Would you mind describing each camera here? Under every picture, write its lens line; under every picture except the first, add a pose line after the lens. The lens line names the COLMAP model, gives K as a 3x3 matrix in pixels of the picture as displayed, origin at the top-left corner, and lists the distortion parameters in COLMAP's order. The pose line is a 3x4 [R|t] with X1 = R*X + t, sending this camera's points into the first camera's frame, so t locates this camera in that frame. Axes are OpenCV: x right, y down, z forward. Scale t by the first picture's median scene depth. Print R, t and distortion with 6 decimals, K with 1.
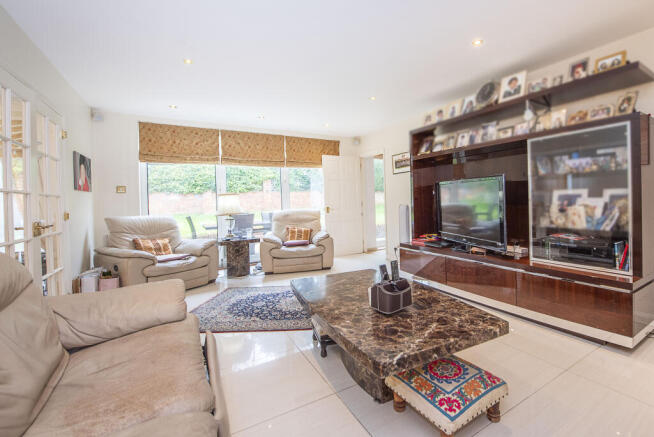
lens RADIAL K [[297.8, 0, 338.2], [0, 297.8, 206.3], [0, 0, 1]] dist [-0.000861, -0.000059]
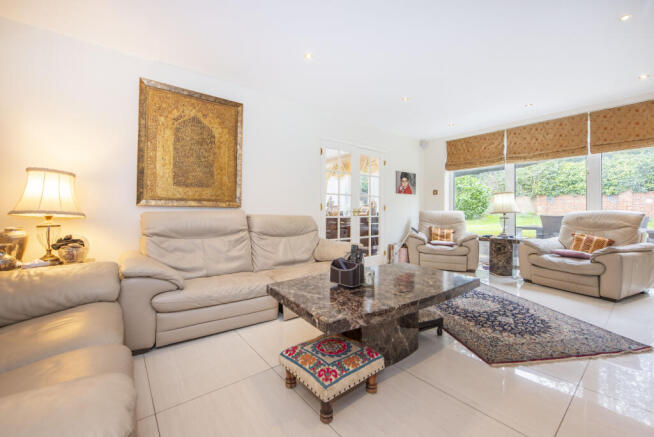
lens RADIAL K [[263.4, 0, 326.9], [0, 263.4, 211.6], [0, 0, 1]] dist [-0.001197, -0.000226]
pose [[0.161063, 0.034364, -0.986346, 0.431819], [-0.026614, 0.999181, 0.030465, 0.011749], [0.986585, 0.021344, 0.161845, 0.279174]]
